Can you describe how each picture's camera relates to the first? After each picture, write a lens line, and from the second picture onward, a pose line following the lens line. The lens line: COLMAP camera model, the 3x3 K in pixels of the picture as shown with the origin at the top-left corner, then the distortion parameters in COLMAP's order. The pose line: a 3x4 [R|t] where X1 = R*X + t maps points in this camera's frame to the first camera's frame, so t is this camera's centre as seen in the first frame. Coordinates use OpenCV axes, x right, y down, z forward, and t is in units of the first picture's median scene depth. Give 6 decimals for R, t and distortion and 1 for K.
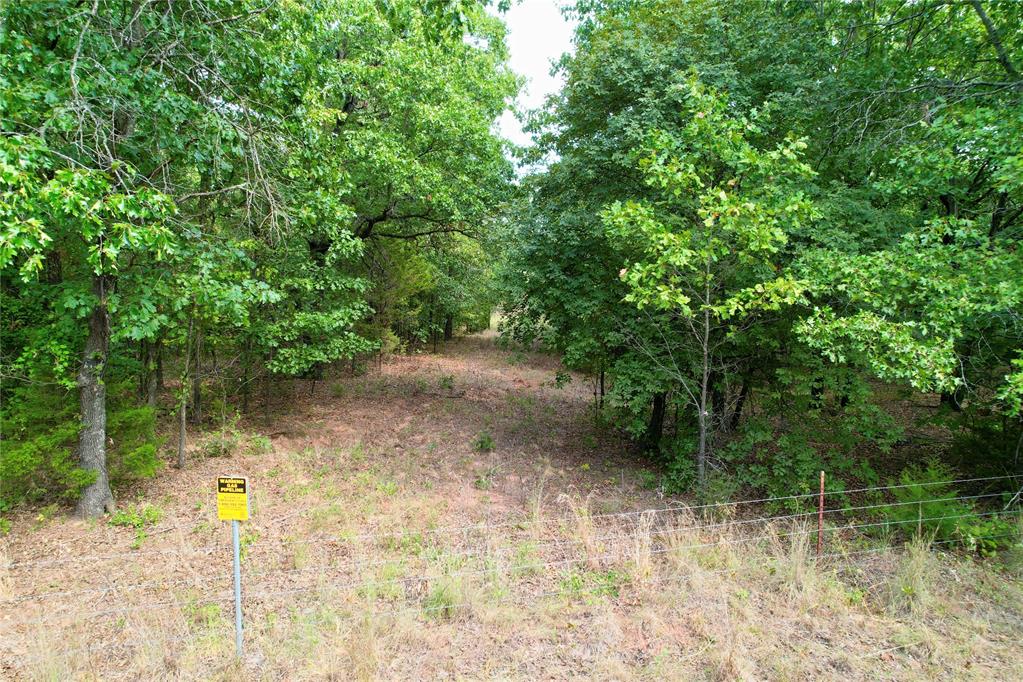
lens RADIAL K [[672.8, 0, 512.4], [0, 672.8, 344.8], [0, 0, 1]] dist [0.063928, 0.008675]
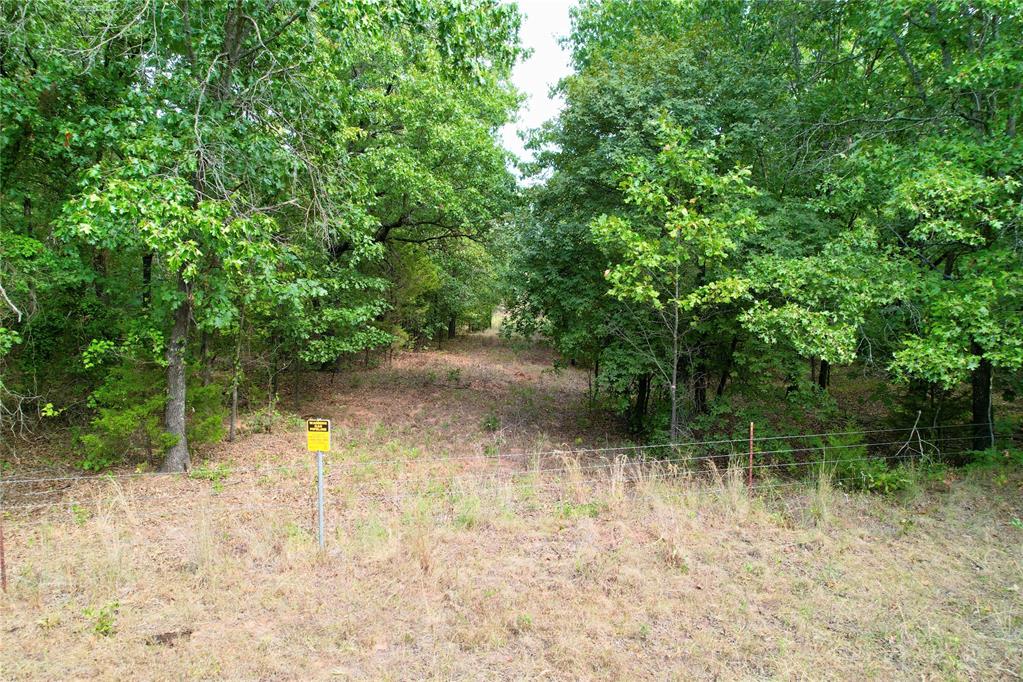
lens RADIAL K [[672.8, 0, 512.4], [0, 672.8, 340.5], [0, 0, 1]] dist [0.063928, 0.008675]
pose [[1.000000, -0.000193, 0.000098, -0.008041], [0.000194, 0.999971, -0.007640, 0.022807], [-0.000096, 0.007640, 0.999971, -0.209882]]
